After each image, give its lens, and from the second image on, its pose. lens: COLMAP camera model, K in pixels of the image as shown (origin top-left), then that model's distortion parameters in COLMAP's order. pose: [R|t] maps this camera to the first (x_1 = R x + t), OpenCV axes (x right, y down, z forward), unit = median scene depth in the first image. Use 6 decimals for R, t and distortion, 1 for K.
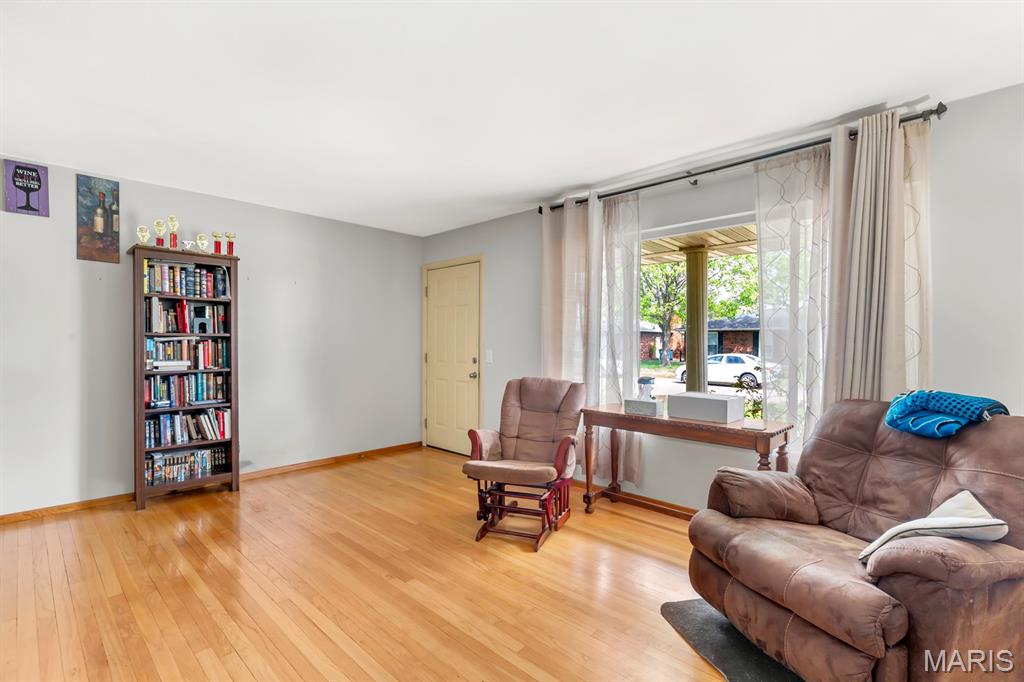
lens RADIAL K [[455.2, 0, 509.9], [0, 455.2, 344.0], [0, 0, 1]] dist [0.000861, -0.000863]
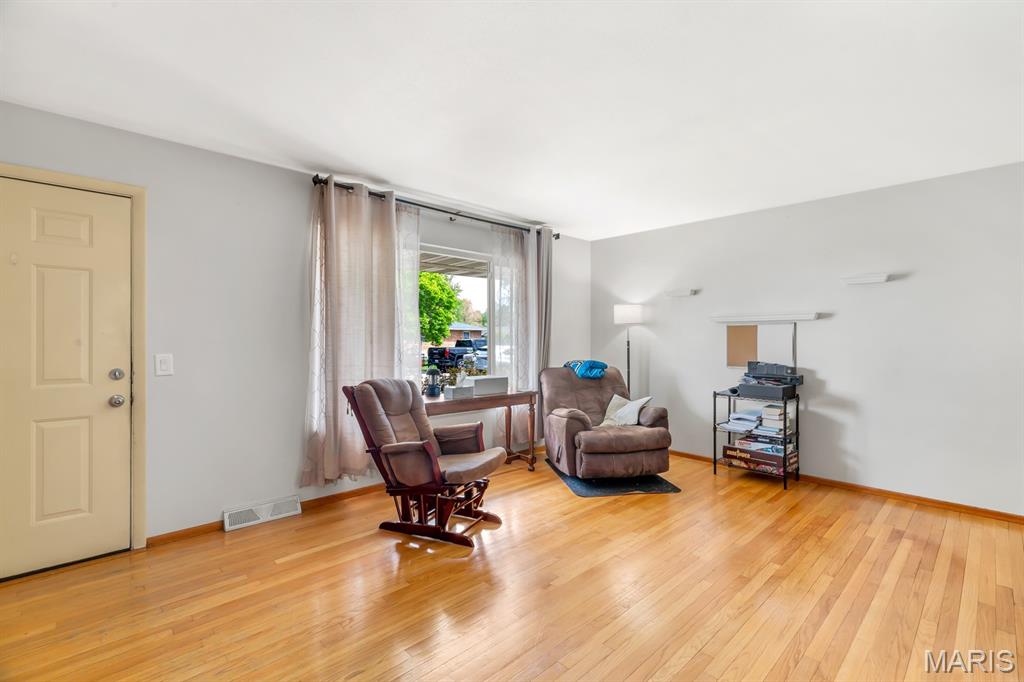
lens RADIAL K [[455.2, 0, 525.2], [0, 455.2, 336.0], [0, 0, 1]] dist [0.000861, -0.000863]
pose [[0.046345, -0.000383, 0.998925, -0.887068], [0.000914, 1.000000, 0.000341, -0.015504], [-0.998925, 0.000897, 0.046345, 0.715047]]
